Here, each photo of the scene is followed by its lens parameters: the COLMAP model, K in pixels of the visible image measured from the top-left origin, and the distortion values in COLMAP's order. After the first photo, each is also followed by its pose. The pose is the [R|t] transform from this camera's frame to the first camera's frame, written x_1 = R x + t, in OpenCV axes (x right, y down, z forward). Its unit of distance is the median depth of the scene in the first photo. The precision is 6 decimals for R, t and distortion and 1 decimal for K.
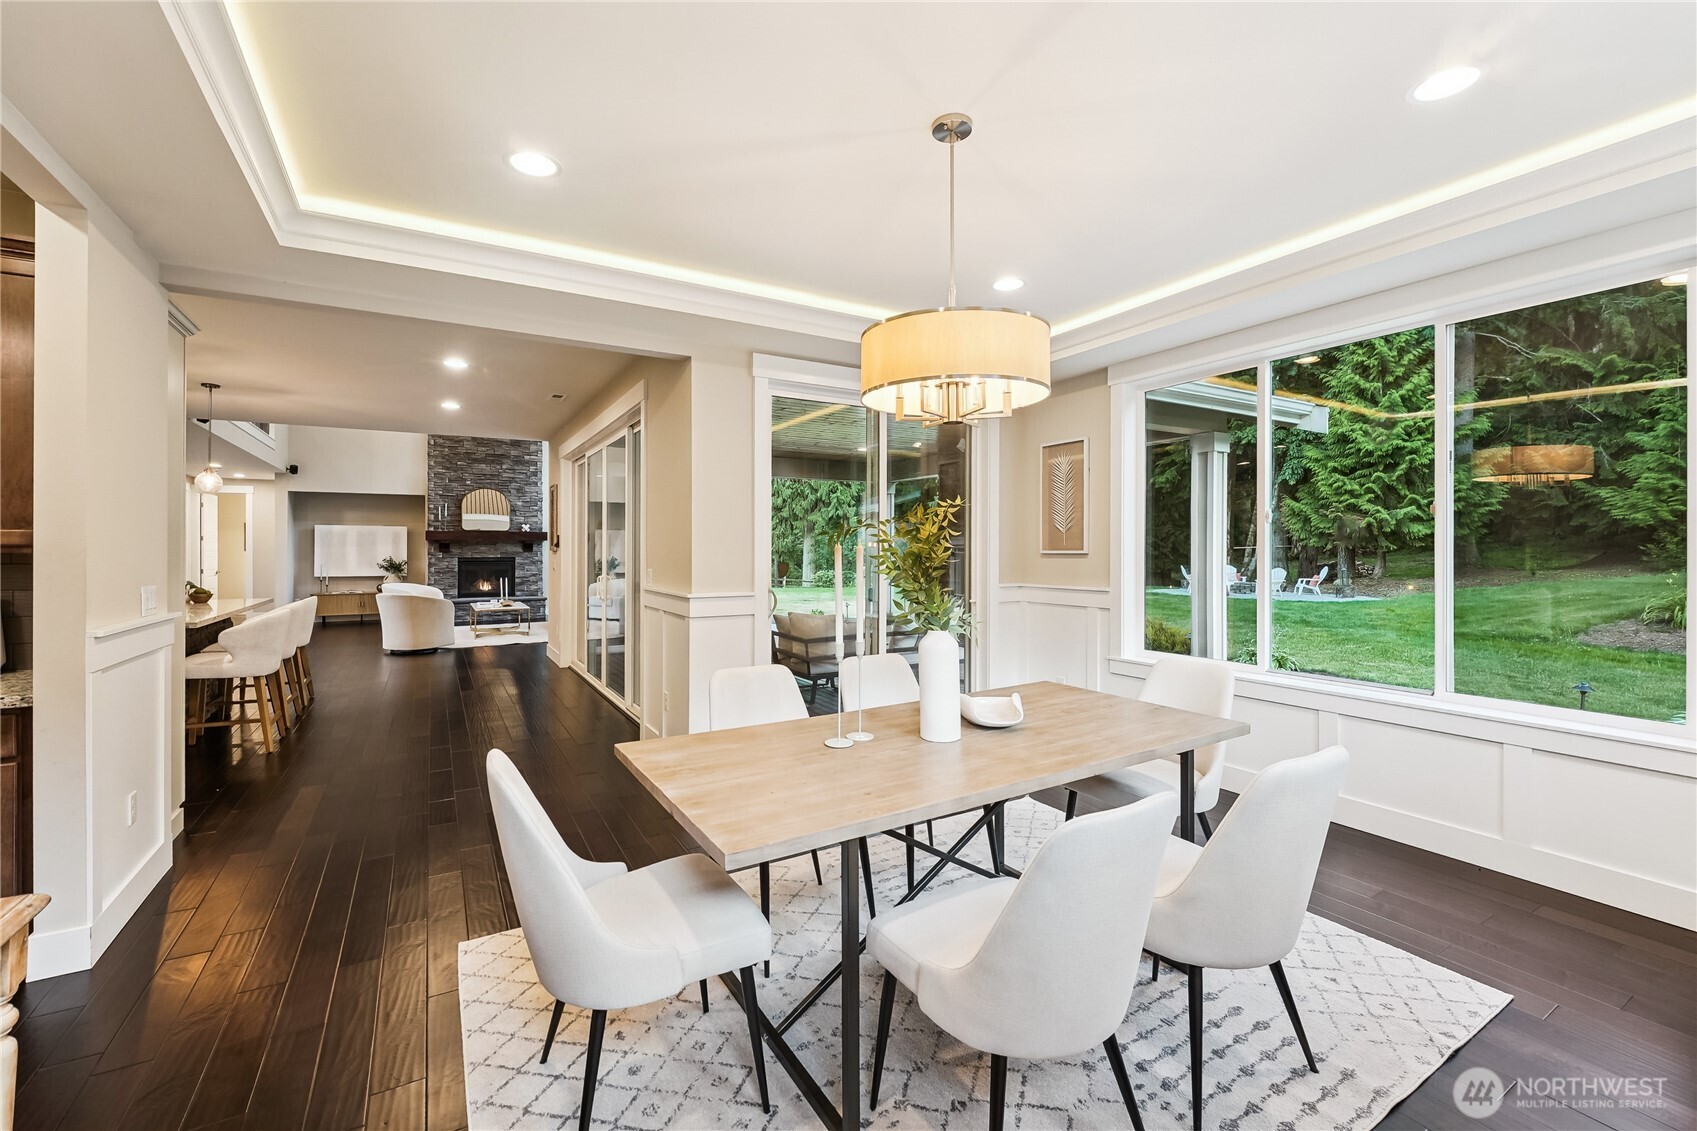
lens RADIAL K [[685.3, 0, 839.7], [0, 685.3, 550.3], [0, 0, 1]] dist [-0.012317, -0.000613]
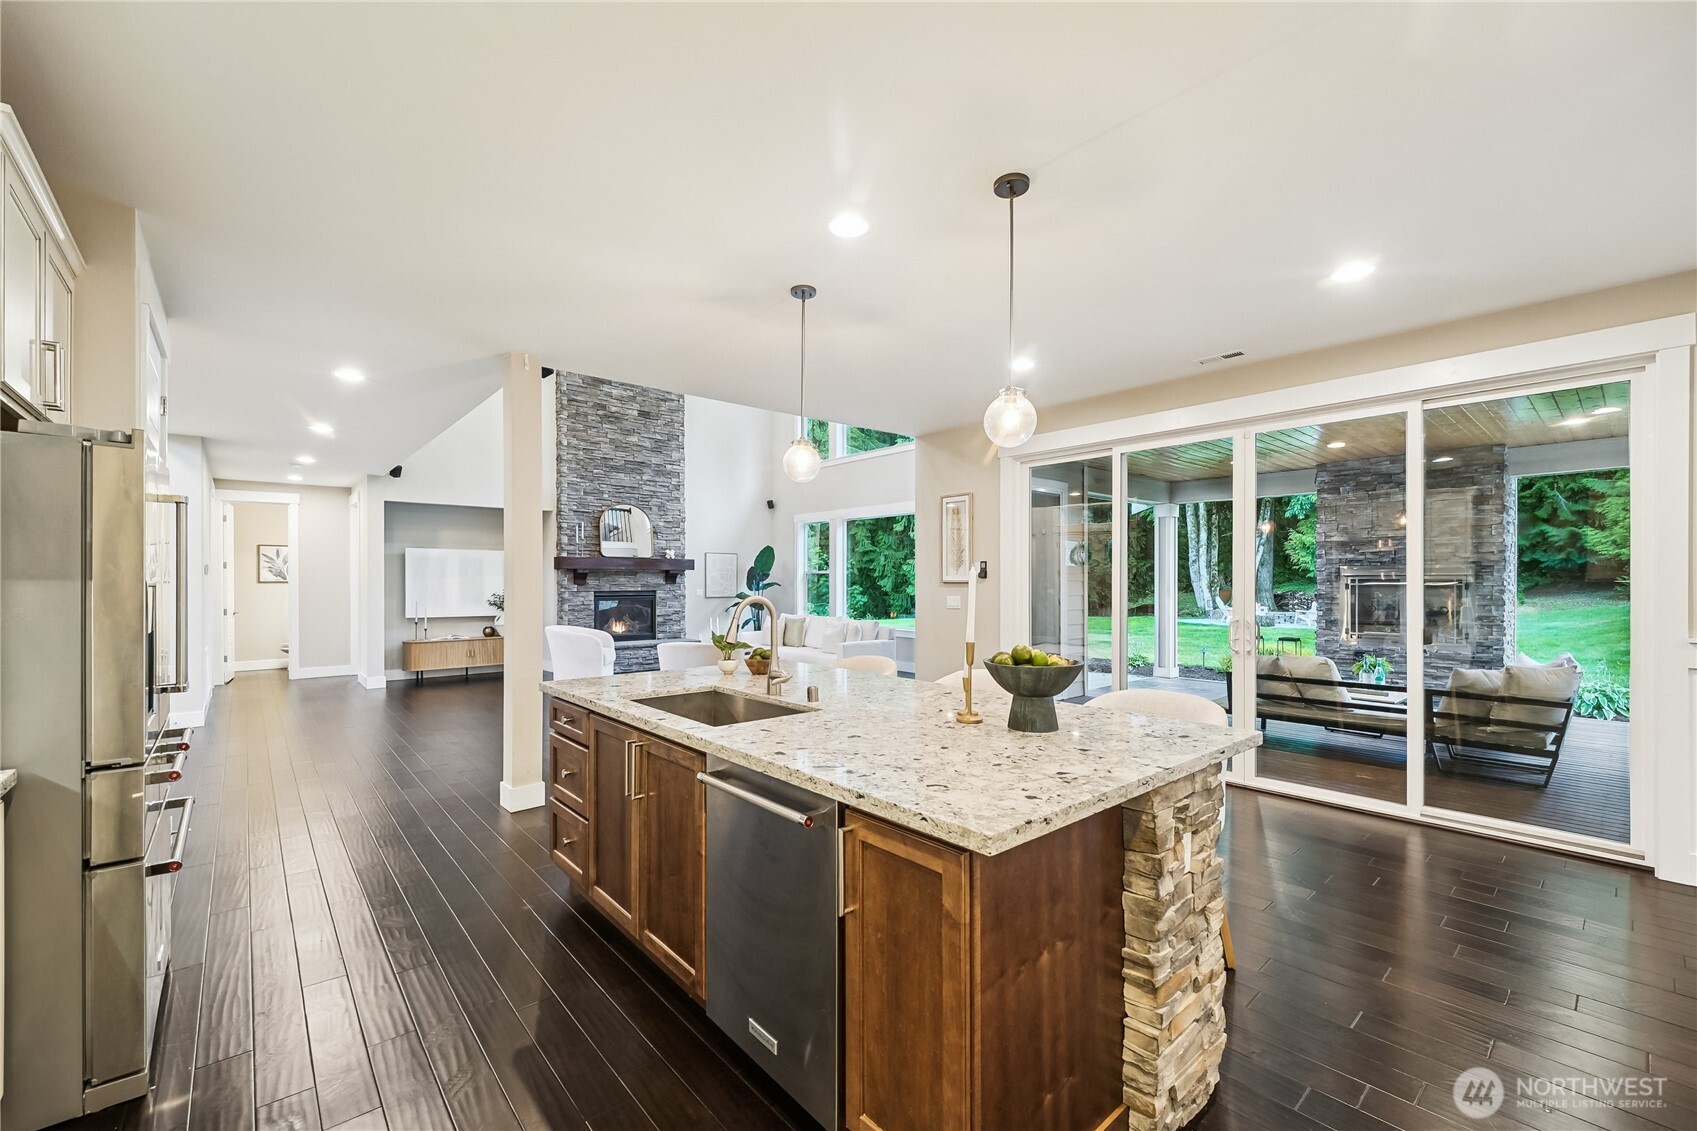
lens RADIAL K [[685.3, 0, 848.8], [0, 685.3, 575.1], [0, 0, 1]] dist [-0.012317, -0.000613]
pose [[0.980472, 0.004549, 0.196609, -0.433947], [-0.003865, 0.999985, -0.003860, -0.006068], [-0.196623, 0.003025, 0.980474, 0.174422]]
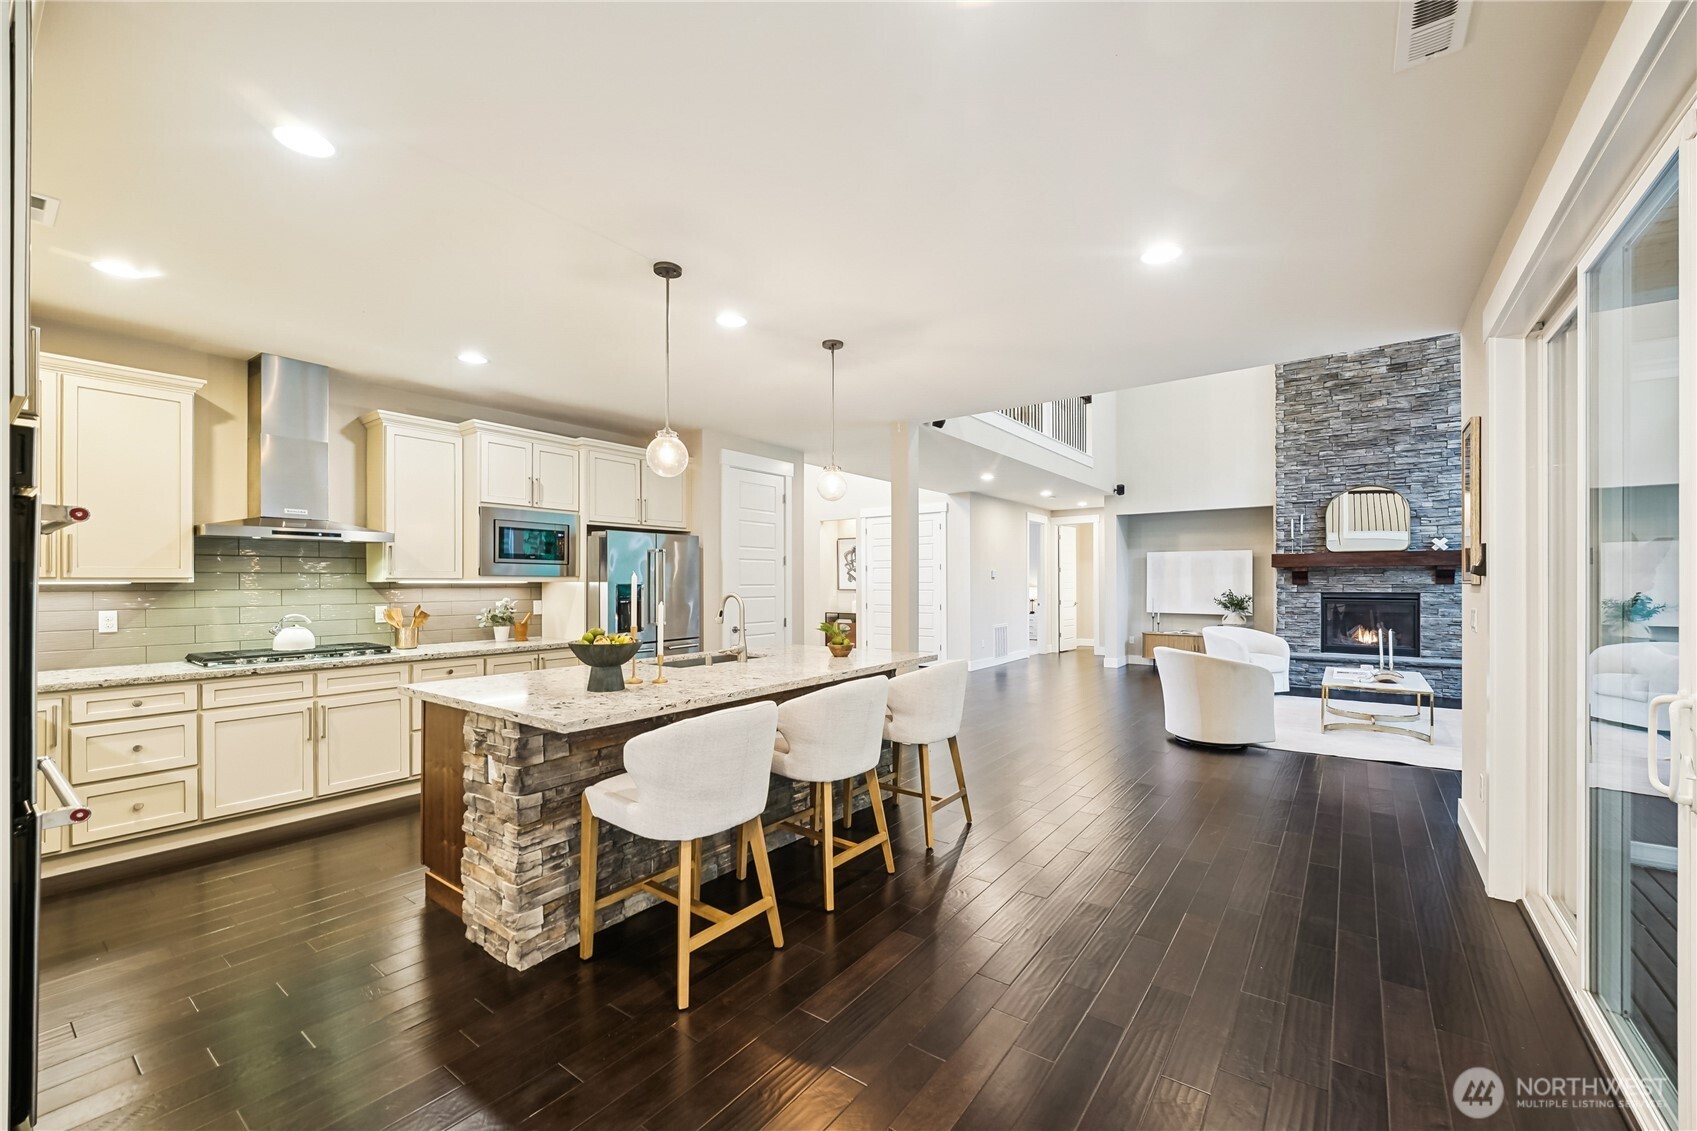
lens RADIAL K [[685.3, 0, 841.4], [0, 685.3, 579.0], [0, 0, 1]] dist [-0.012317, -0.000613]
pose [[0.380155, -0.001850, -0.924921, -0.114987], [0.002571, 0.999996, -0.000943, -0.003308], [0.924919, -0.002020, 0.380158, 0.304729]]
